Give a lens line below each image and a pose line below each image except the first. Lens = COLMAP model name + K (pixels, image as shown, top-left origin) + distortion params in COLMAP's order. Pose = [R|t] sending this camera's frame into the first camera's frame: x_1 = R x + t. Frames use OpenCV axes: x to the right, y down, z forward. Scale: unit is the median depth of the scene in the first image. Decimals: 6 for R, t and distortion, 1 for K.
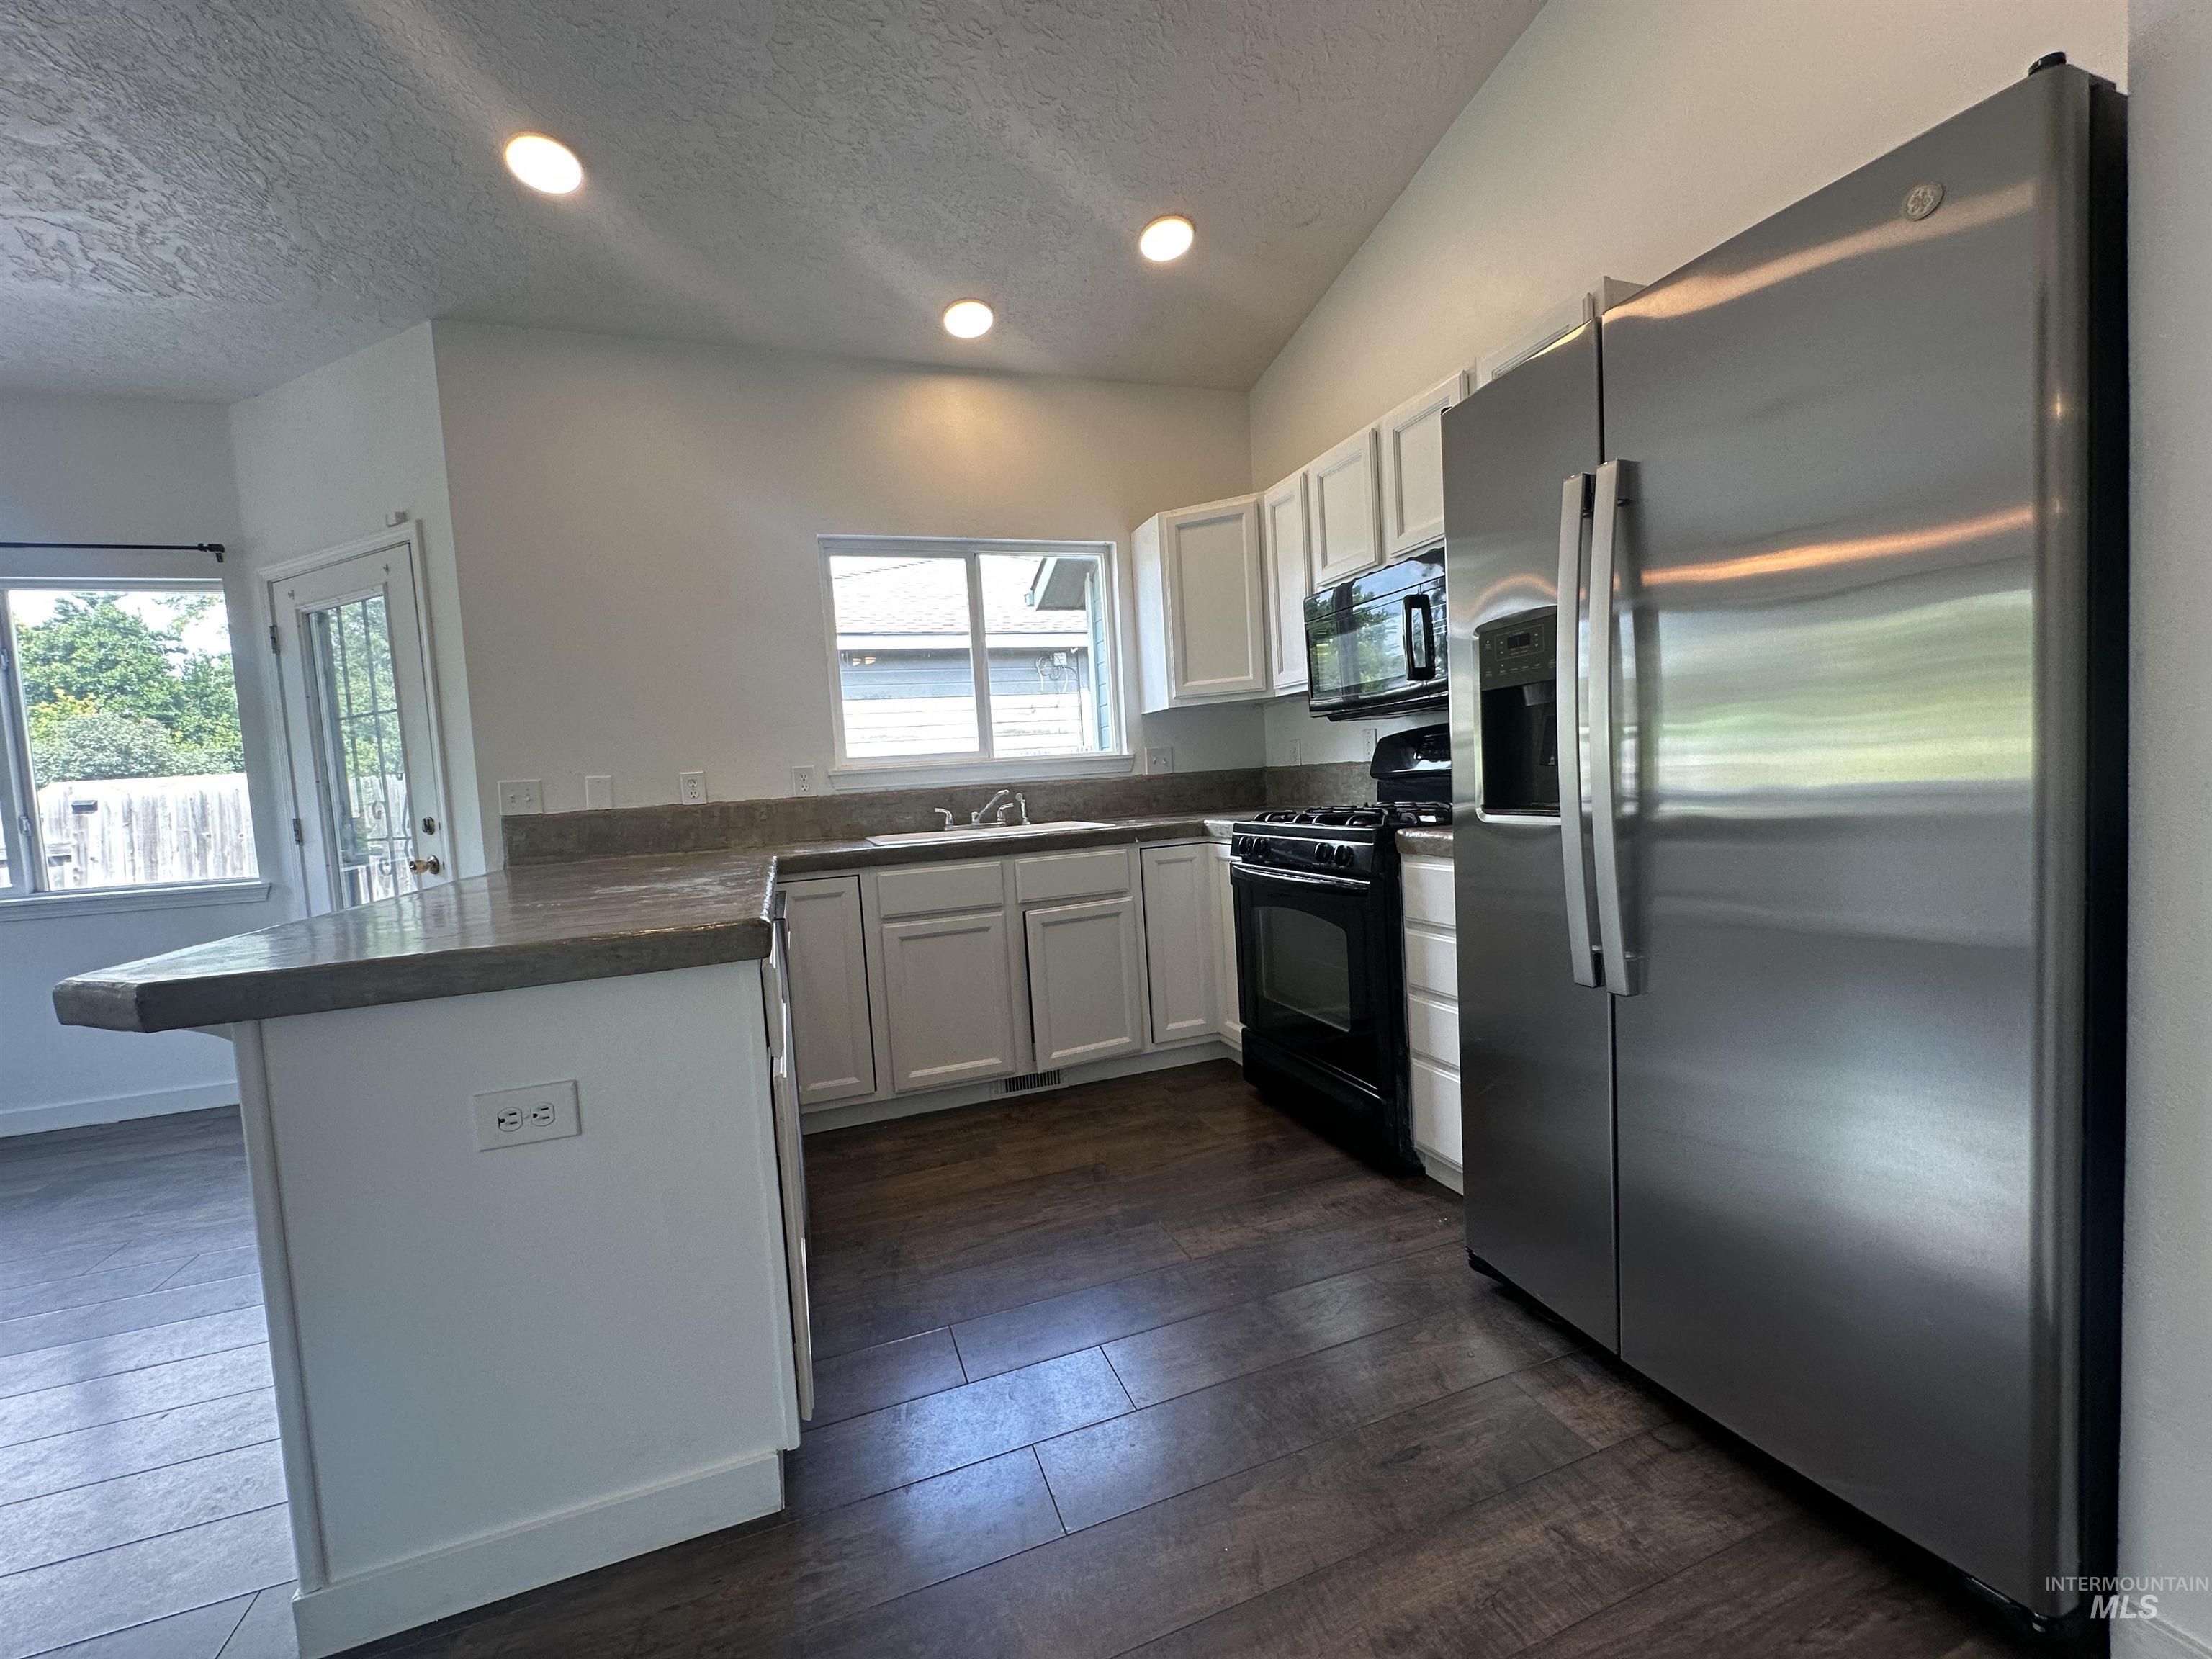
lens RADIAL K [[885.7, 0, 1106.0], [0, 885.7, 829.5], [0, 0, 1]] dist [-0.003738, 0.001050]
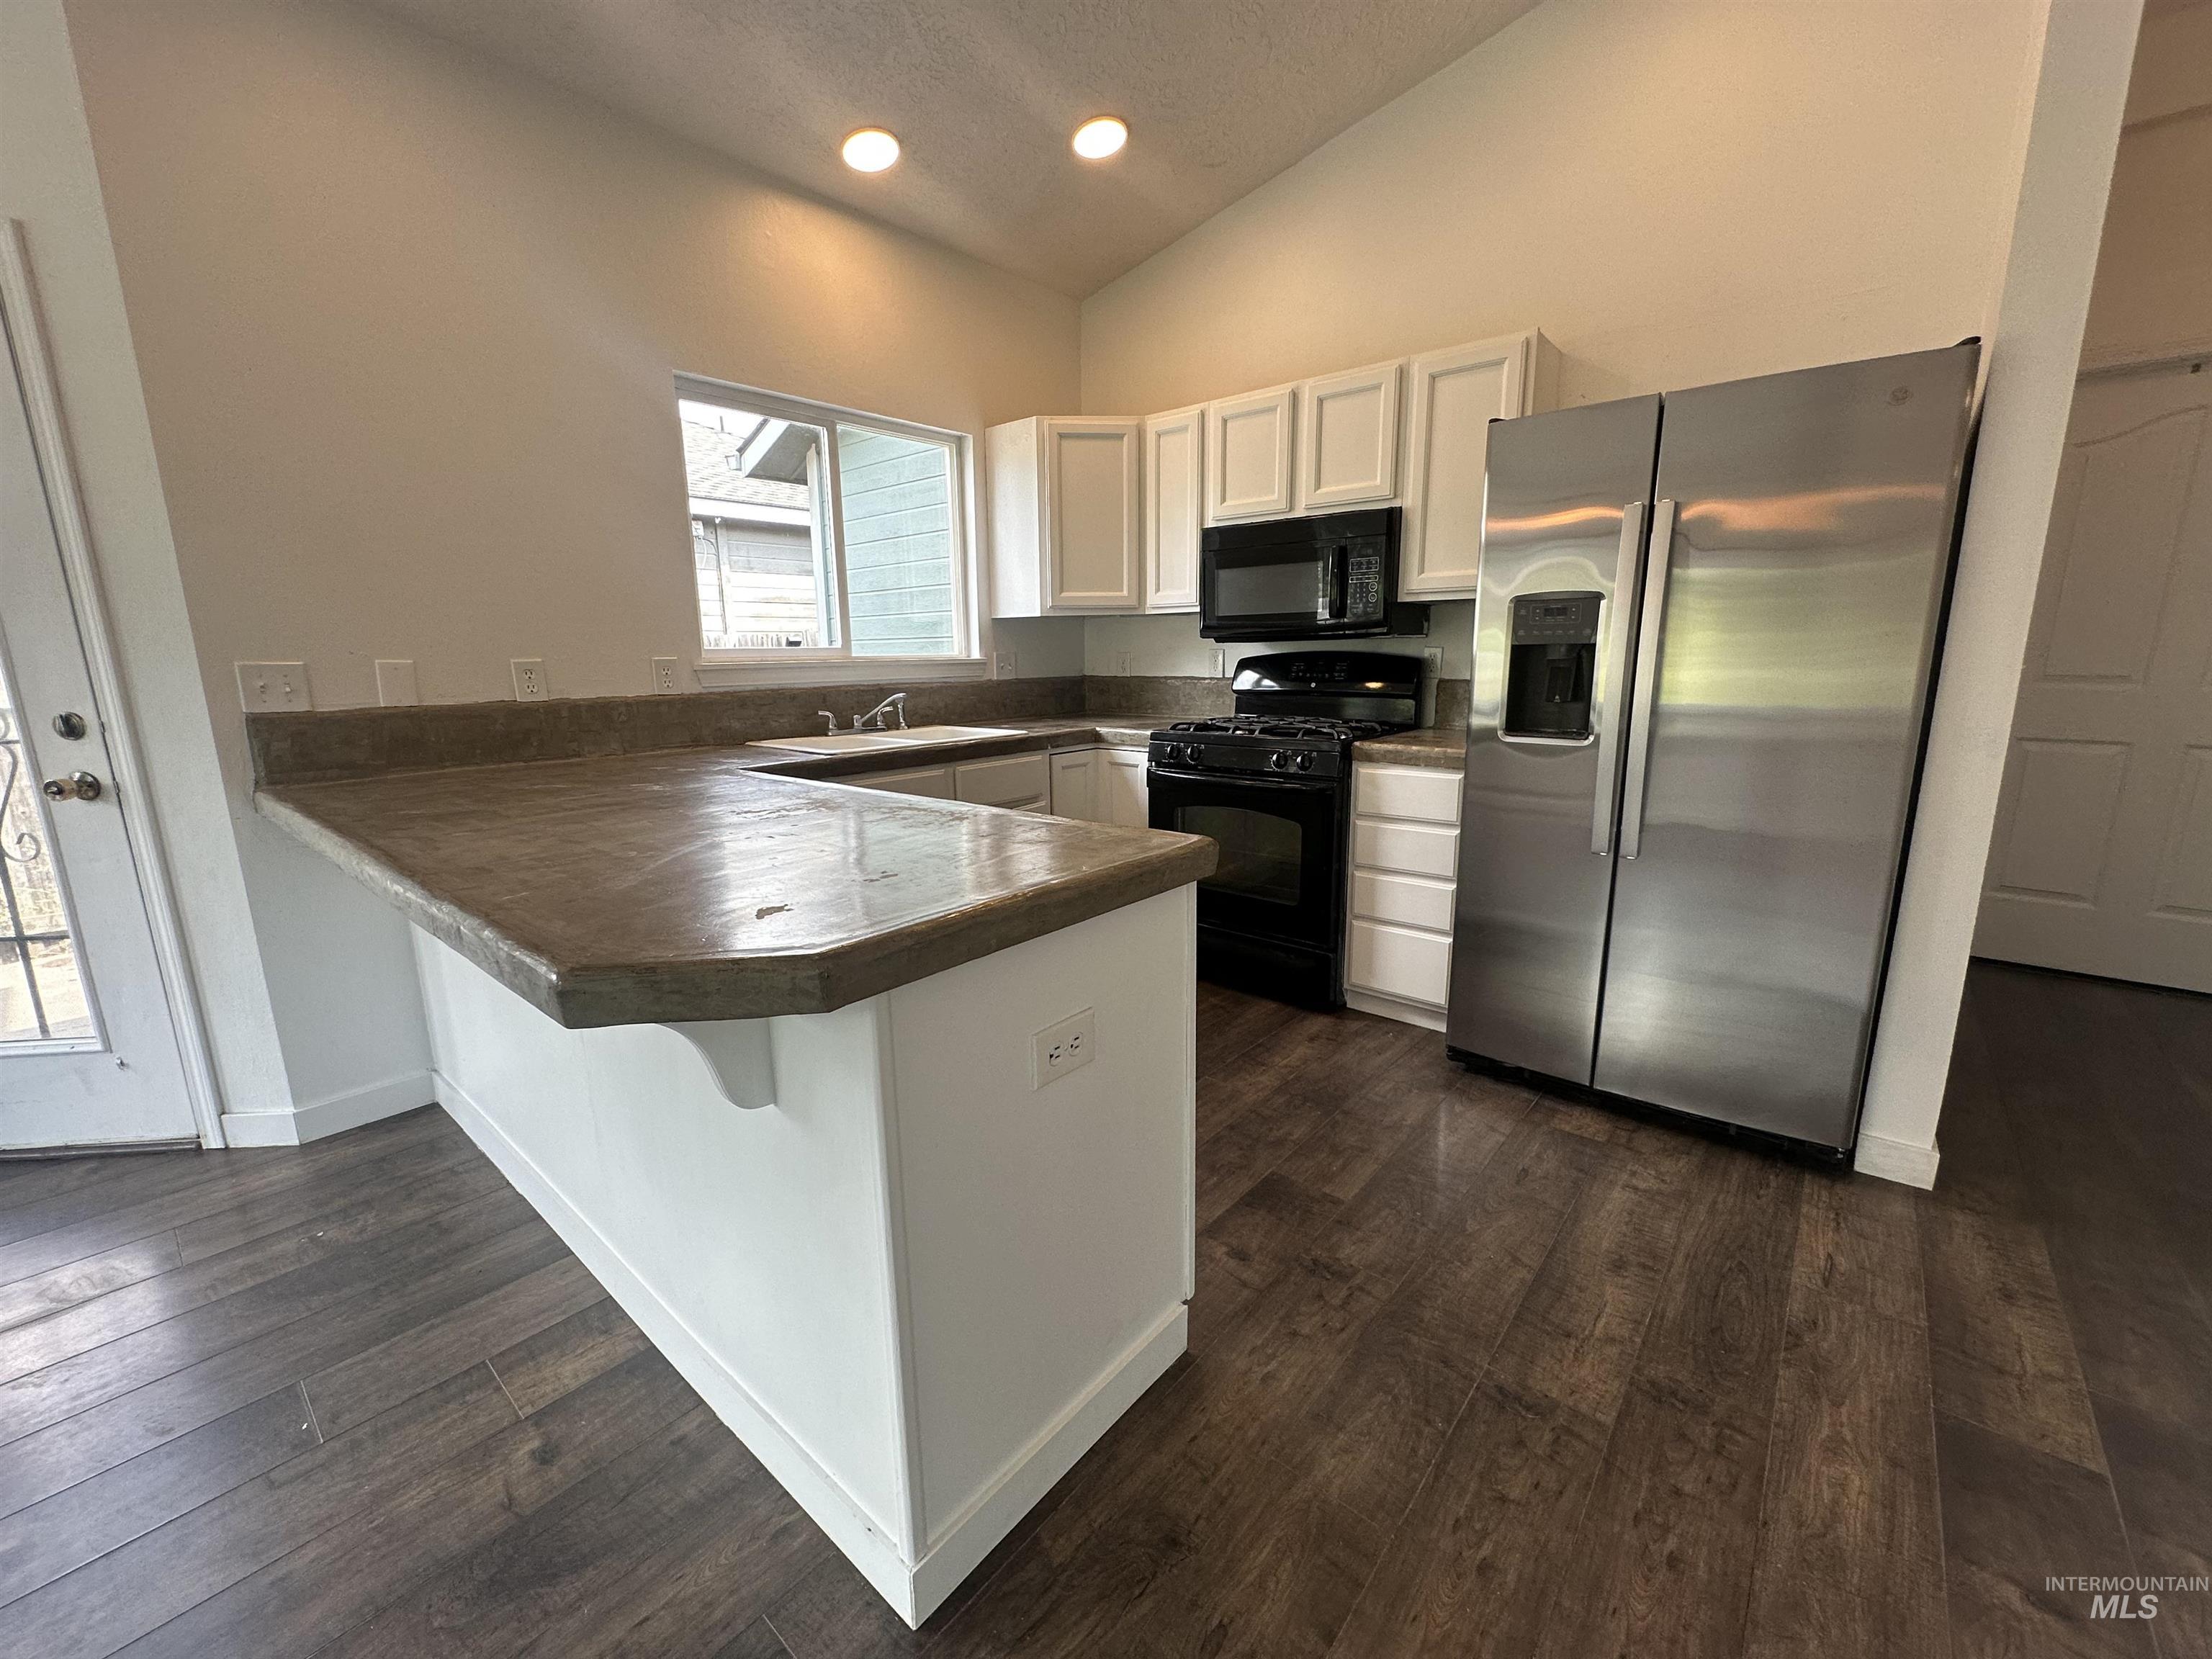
lens RADIAL K [[885.7, 0, 1106.0], [0, 885.7, 829.5], [0, 0, 1]] dist [-0.003738, 0.001050]
pose [[0.867396, -0.047232, 0.495371, -0.415666], [-0.012312, 0.993143, 0.116252, -0.012926], [-0.497465, -0.106936, 0.860868, 0.057340]]
